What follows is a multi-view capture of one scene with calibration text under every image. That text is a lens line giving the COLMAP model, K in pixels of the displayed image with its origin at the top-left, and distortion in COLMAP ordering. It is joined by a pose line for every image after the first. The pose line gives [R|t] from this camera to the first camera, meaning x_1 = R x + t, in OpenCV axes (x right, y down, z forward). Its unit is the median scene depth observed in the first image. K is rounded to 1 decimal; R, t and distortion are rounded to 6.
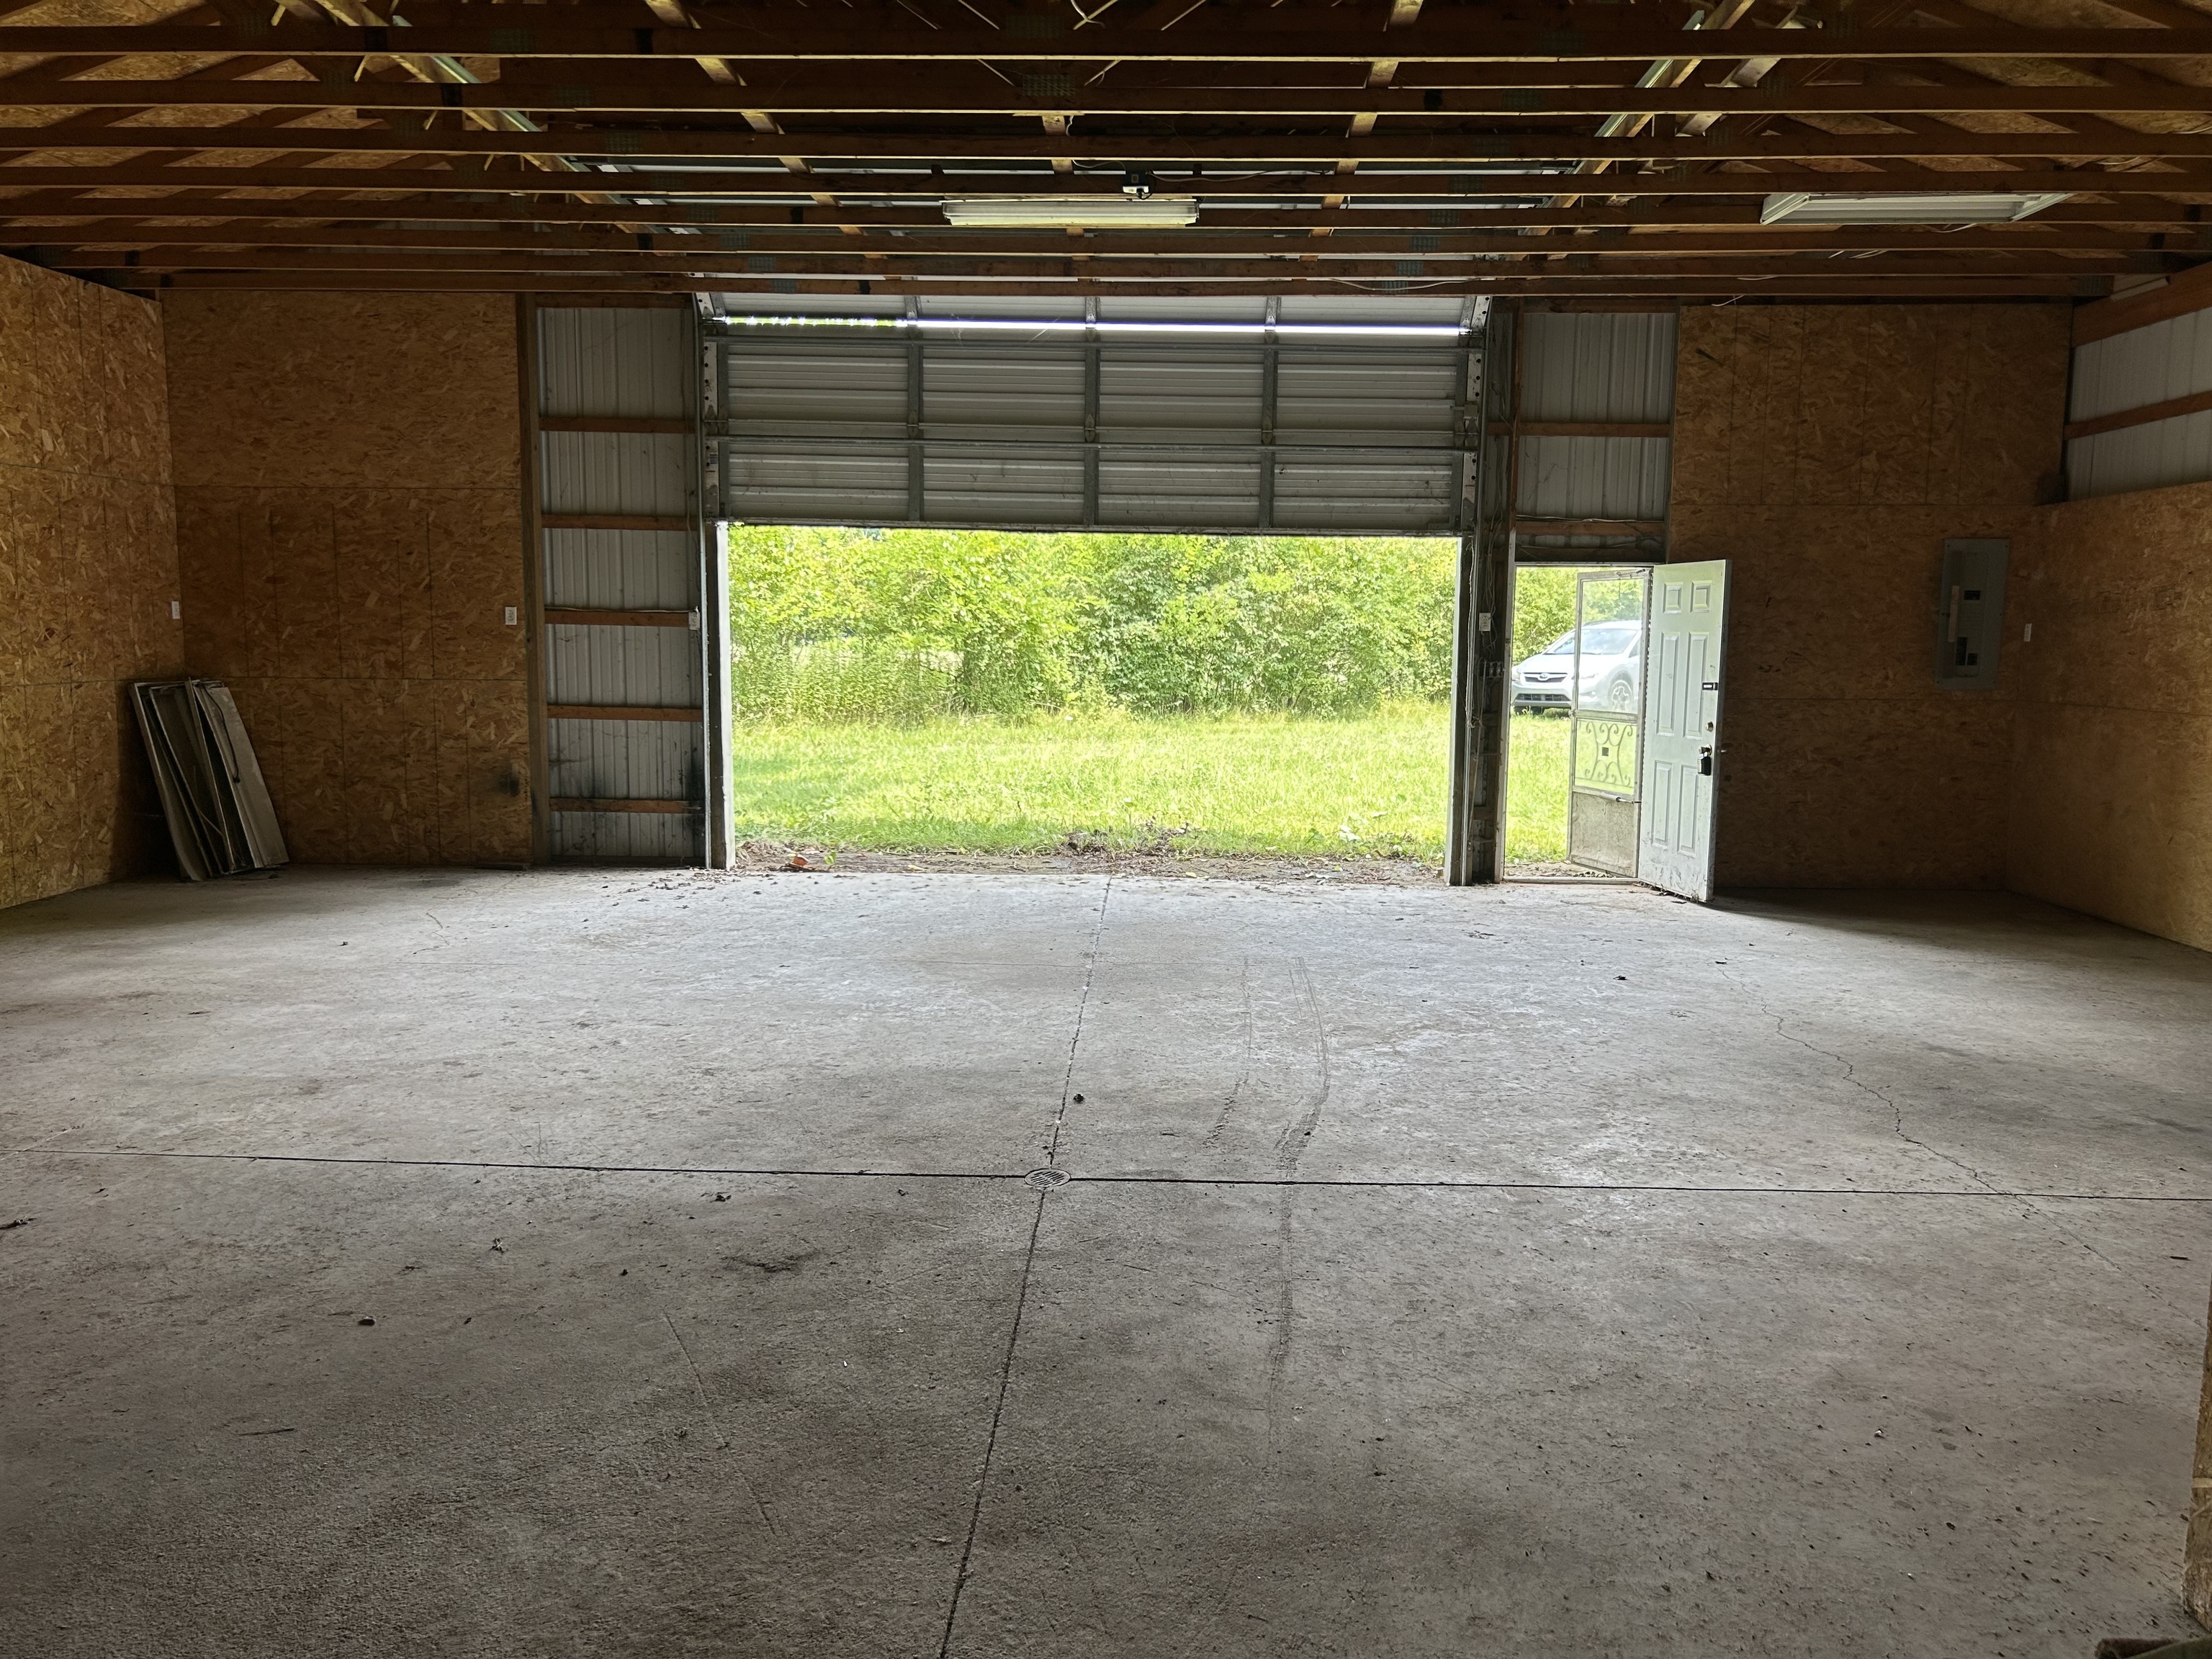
lens RADIAL K [[1607.4, 0, 1104.2], [0, 1607.4, 814.4], [0, 0, 1]] dist [0.058101, -0.065767]
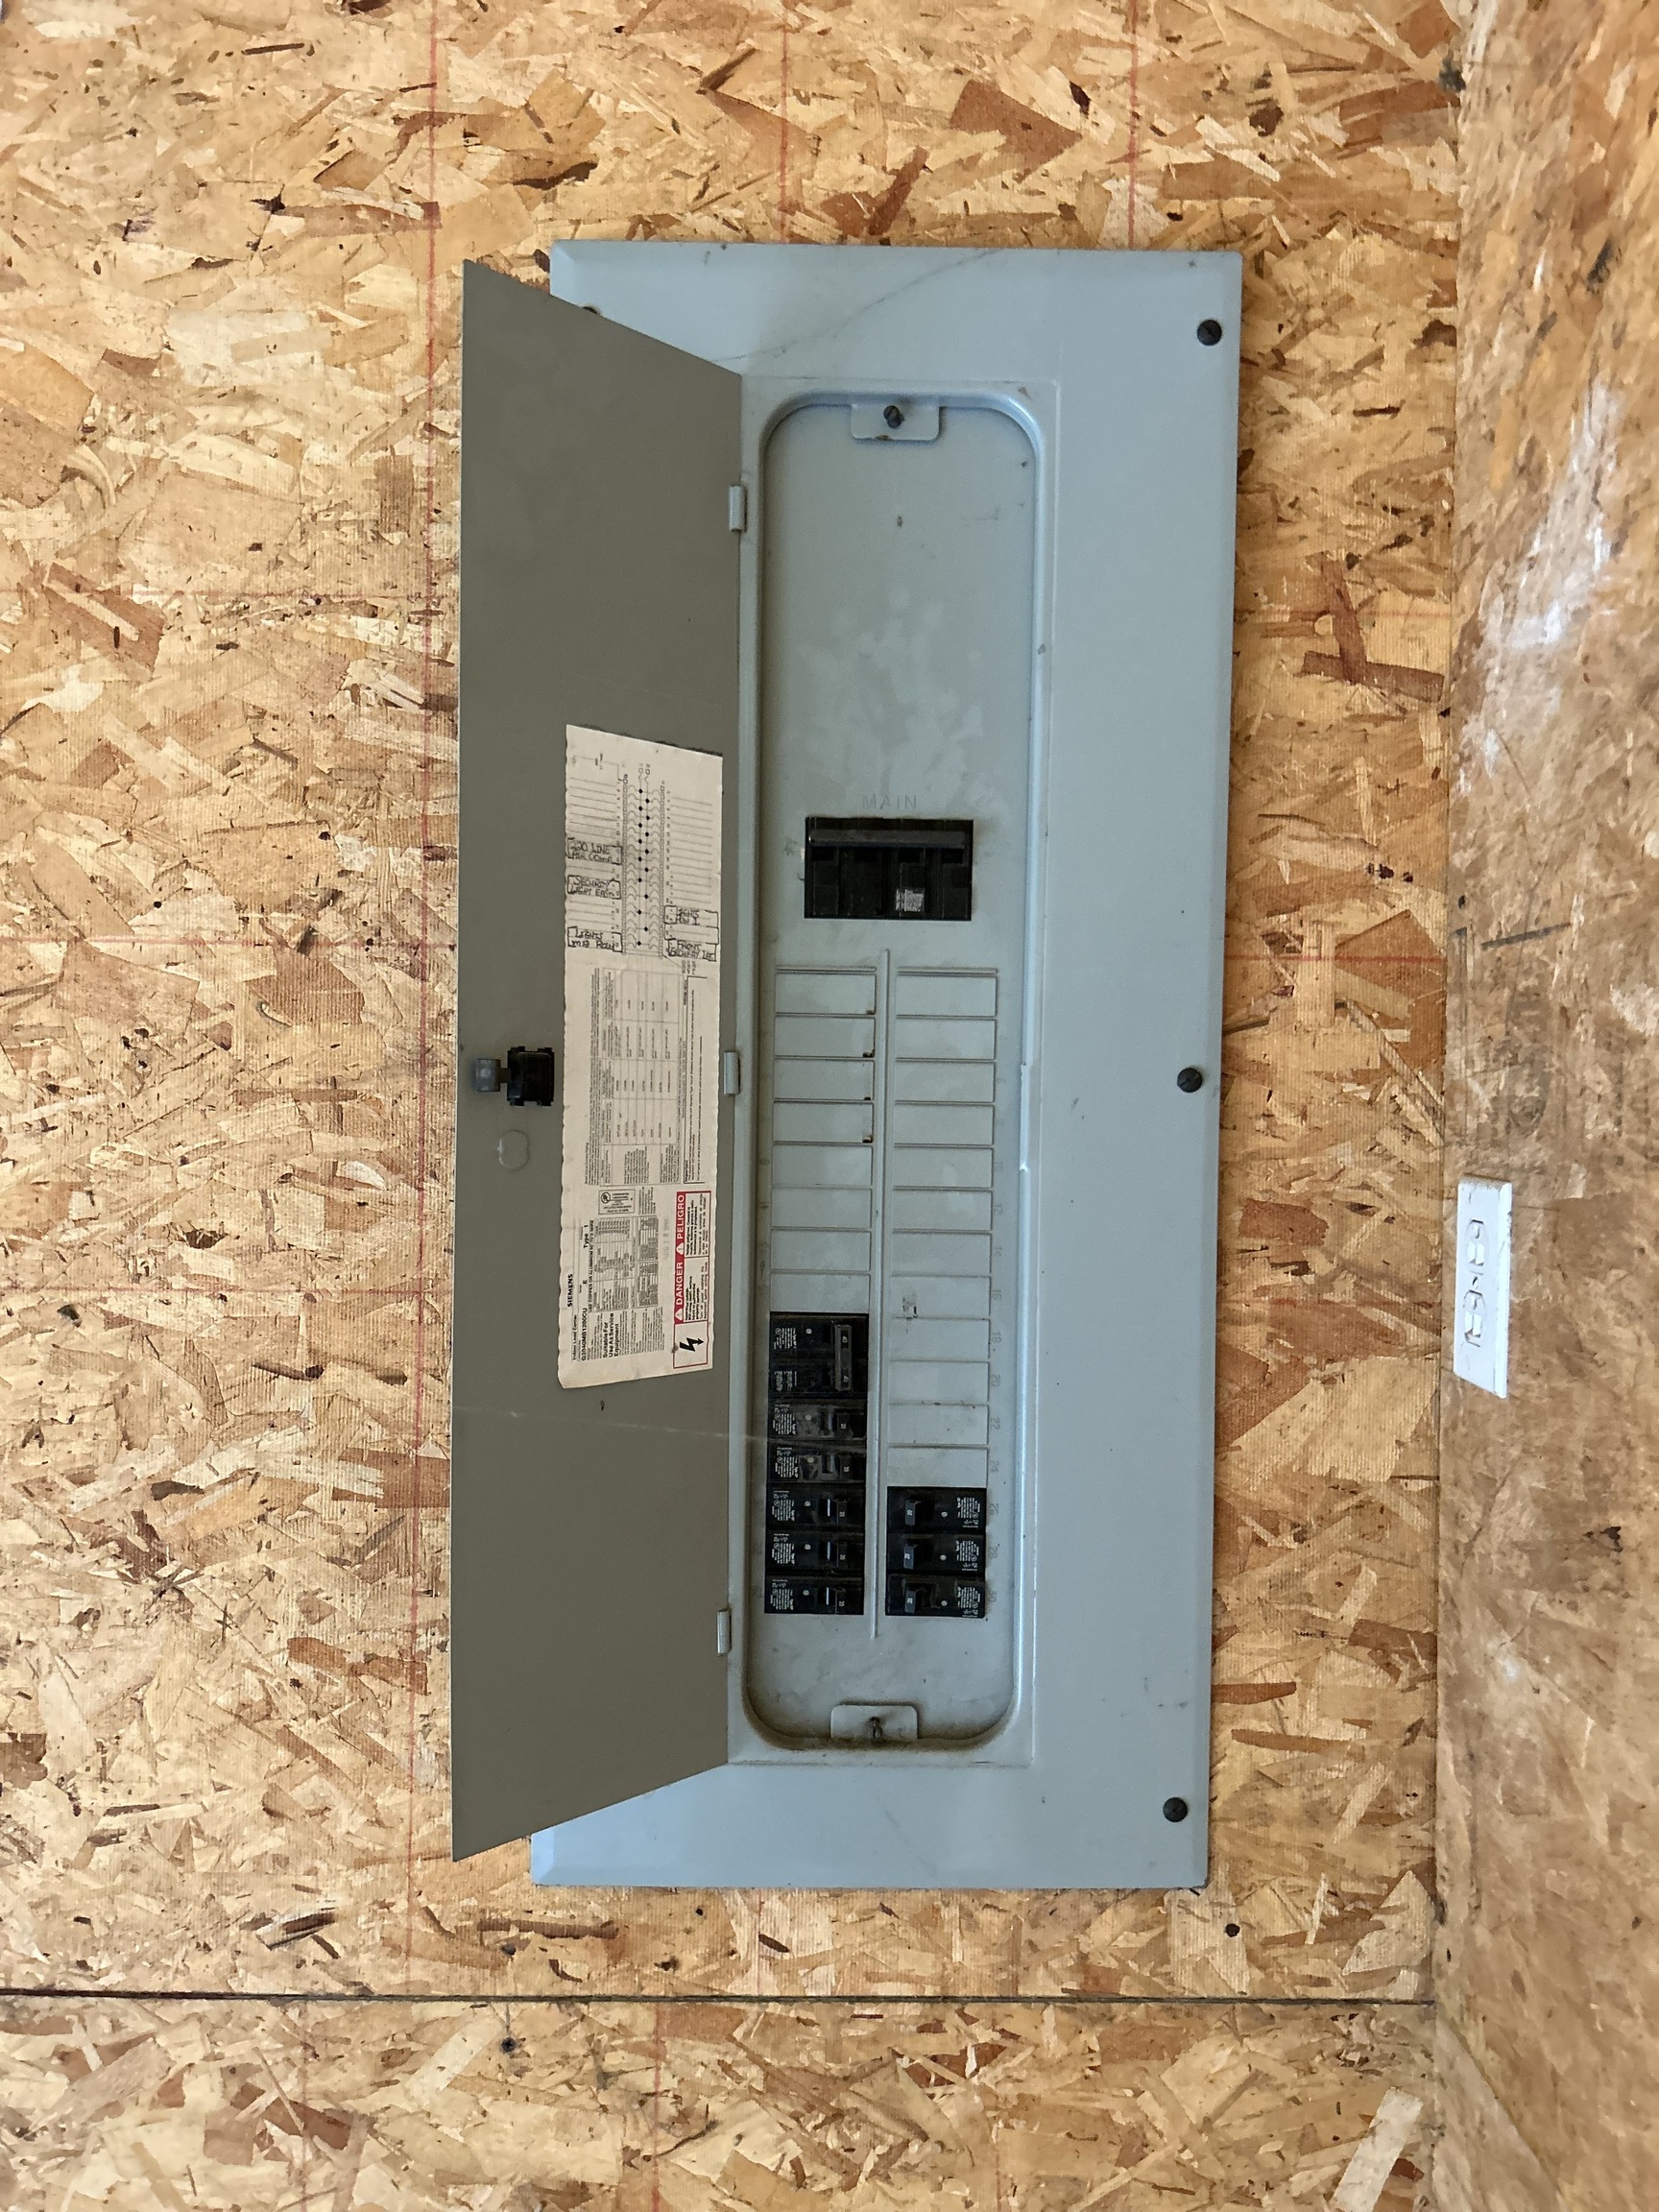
lens RADIAL K [[1607.4, 0, 839.2], [0, 1607.4, 1105.3], [0, 0, 1]] dist [0.058101, -0.065767]
pose [[0.999605, 0.009271, 0.026527, 0.527923], [-0.006030, 0.992789, -0.119721, -0.110181], [-0.027446, 0.119514, 0.992453, 0.908580]]
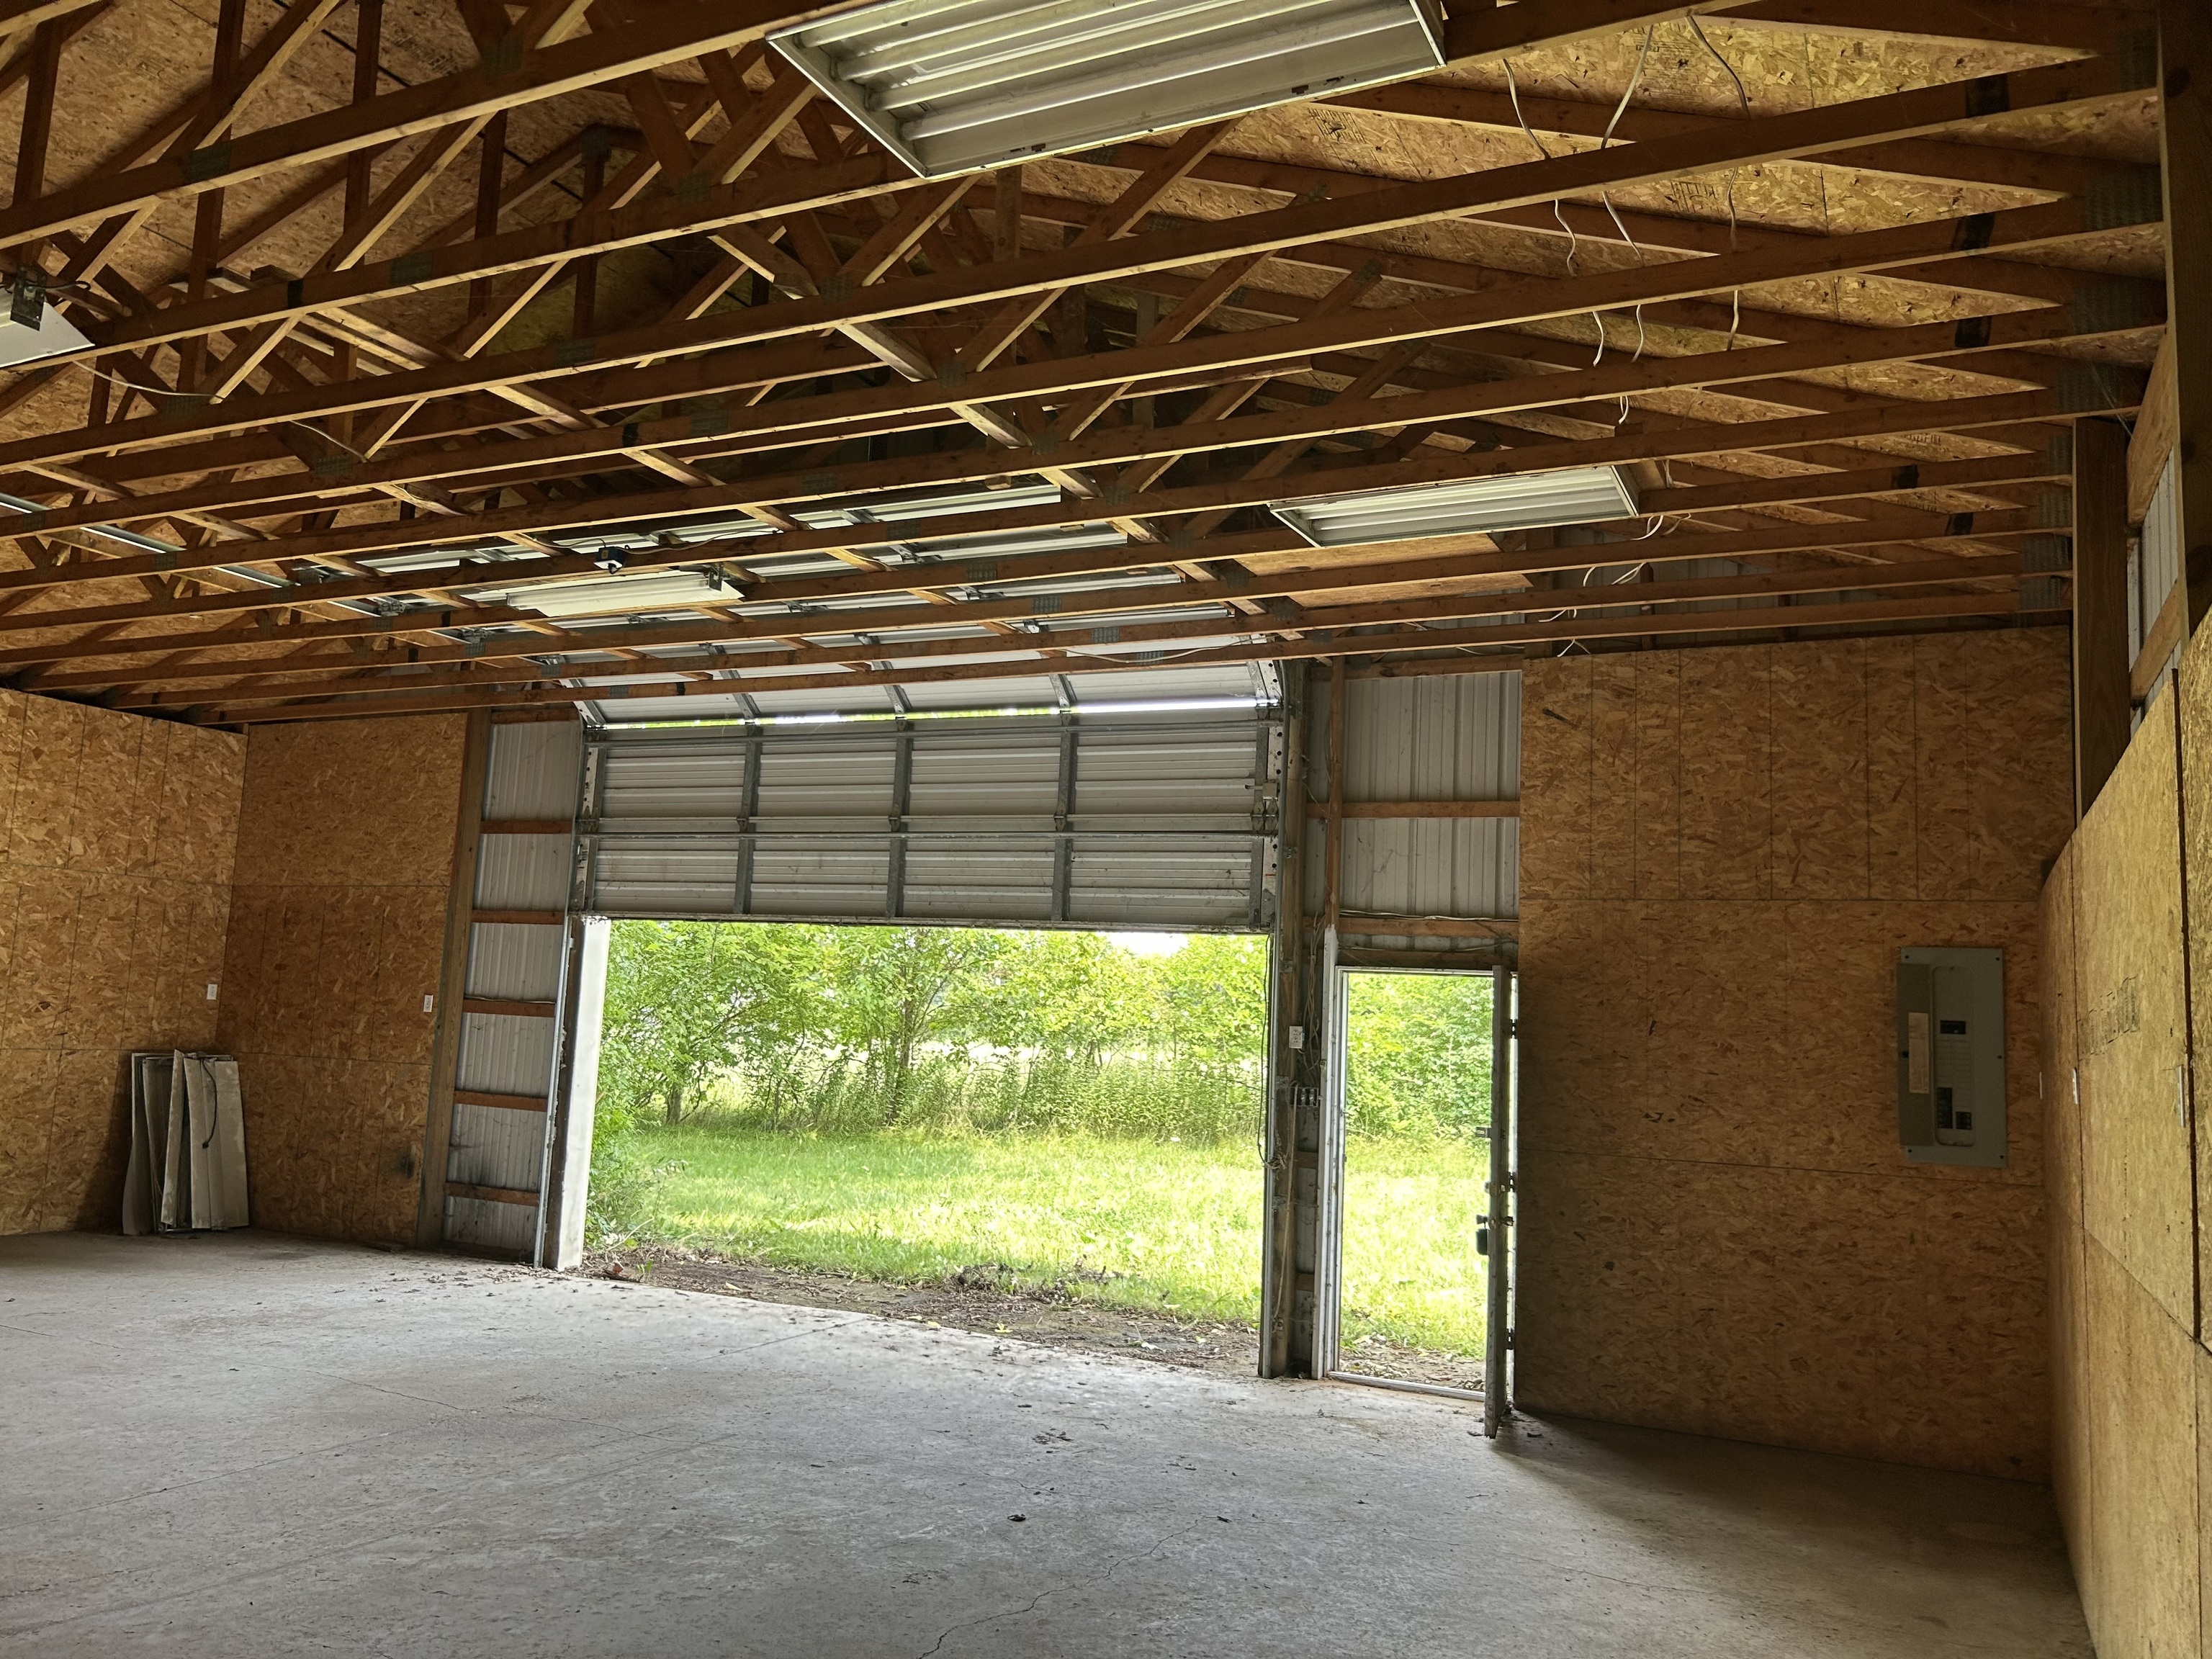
lens RADIAL K [[1607.4, 0, 1130.4], [0, 1607.4, 840.0], [0, 0, 1]] dist [0.058101, -0.065767]
pose [[0.913709, -0.015408, -0.406076, 0.494959], [-0.083775, 0.970674, -0.225331, -0.026334], [0.397639, 0.239906, 0.885623, 0.223097]]
